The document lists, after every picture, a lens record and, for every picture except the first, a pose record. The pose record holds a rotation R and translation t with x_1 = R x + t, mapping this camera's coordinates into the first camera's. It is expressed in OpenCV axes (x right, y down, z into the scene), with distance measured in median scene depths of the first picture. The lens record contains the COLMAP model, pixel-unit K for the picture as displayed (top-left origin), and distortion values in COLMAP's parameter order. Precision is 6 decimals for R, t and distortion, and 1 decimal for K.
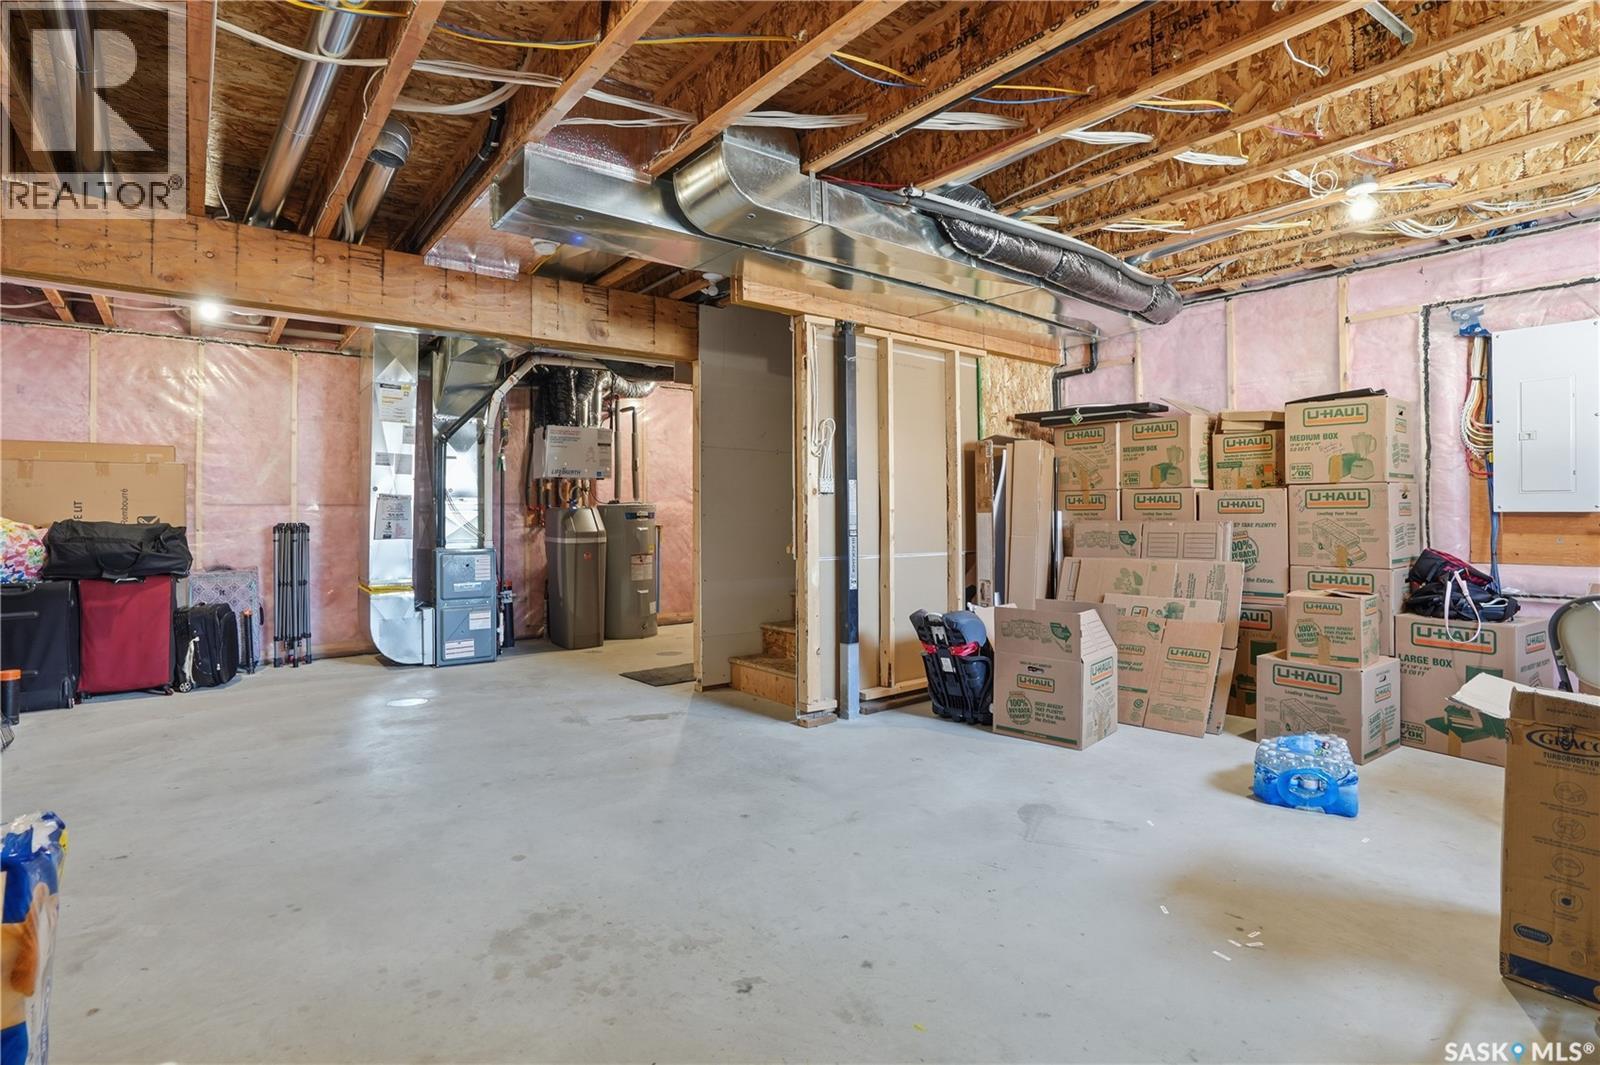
lens RADIAL K [[748.4, 0, 787.8], [0, 748.4, 517.7], [0, 0, 1]] dist [-0.069511, 0.030340]
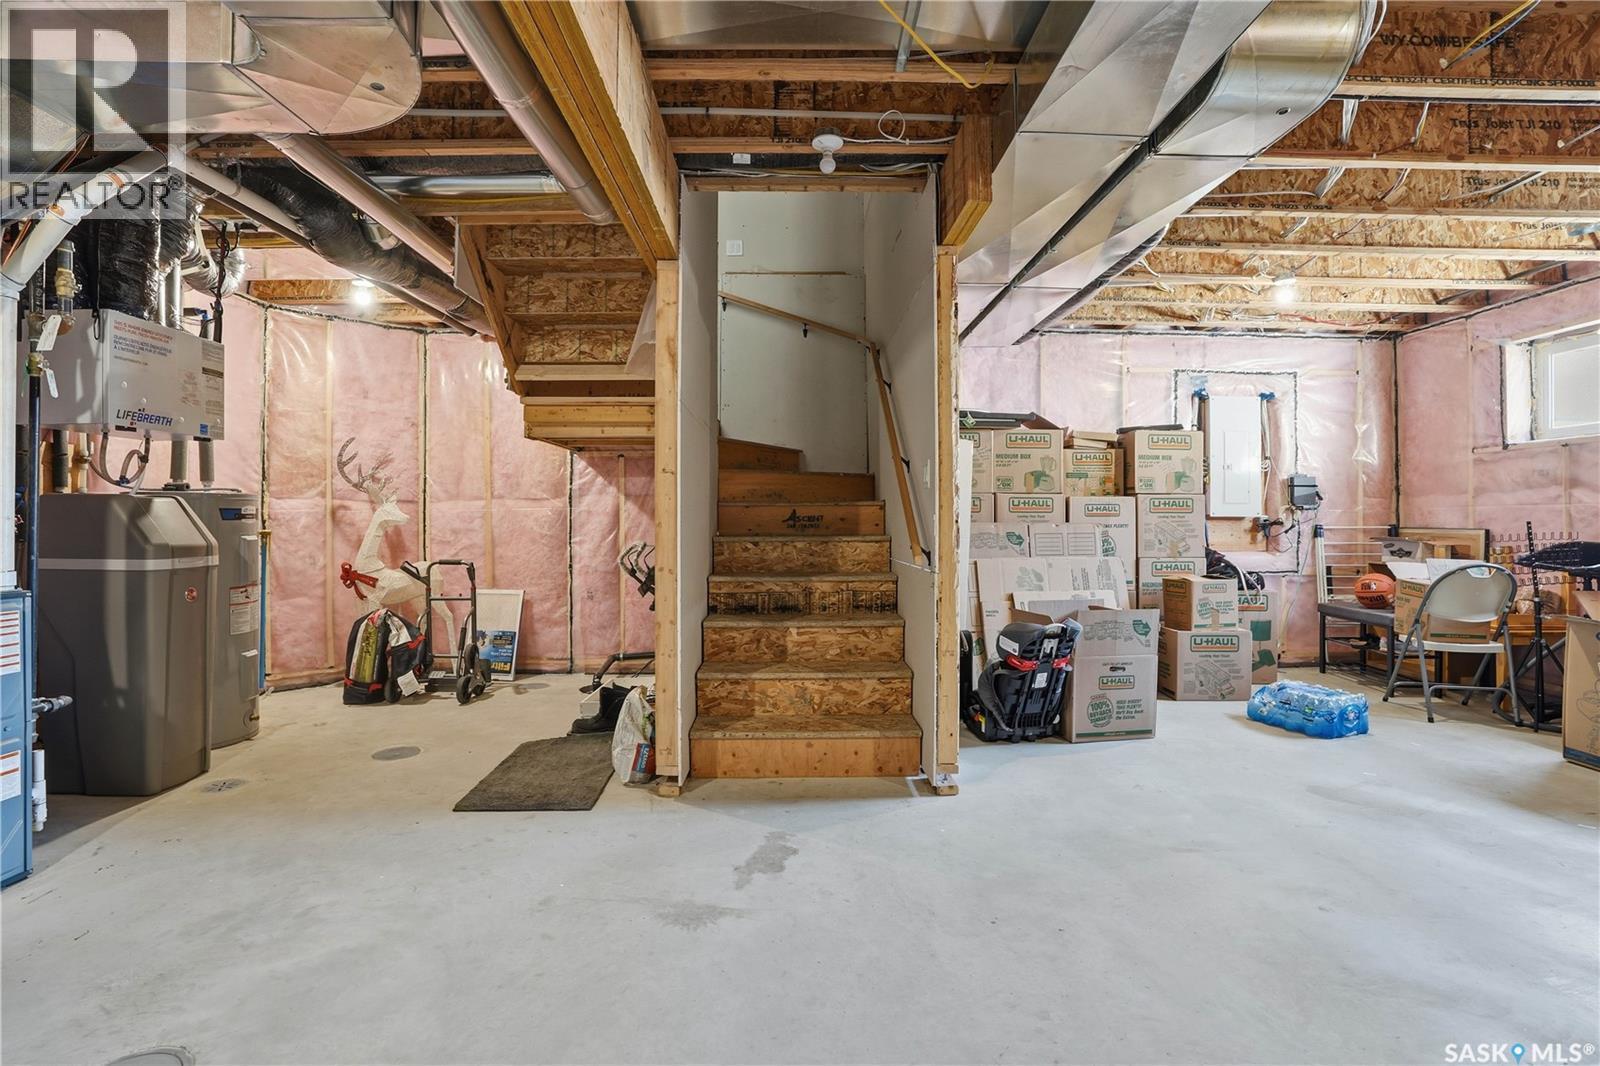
lens RADIAL K [[748.4, 0, 787.8], [0, 748.4, 518.2], [0, 0, 1]] dist [-0.069511, 0.030340]
pose [[0.622642, 0.008043, 0.782466, -0.685913], [-0.000906, 0.999954, -0.009558, 0.009778], [-0.782507, 0.005242, 0.622620, 0.683298]]
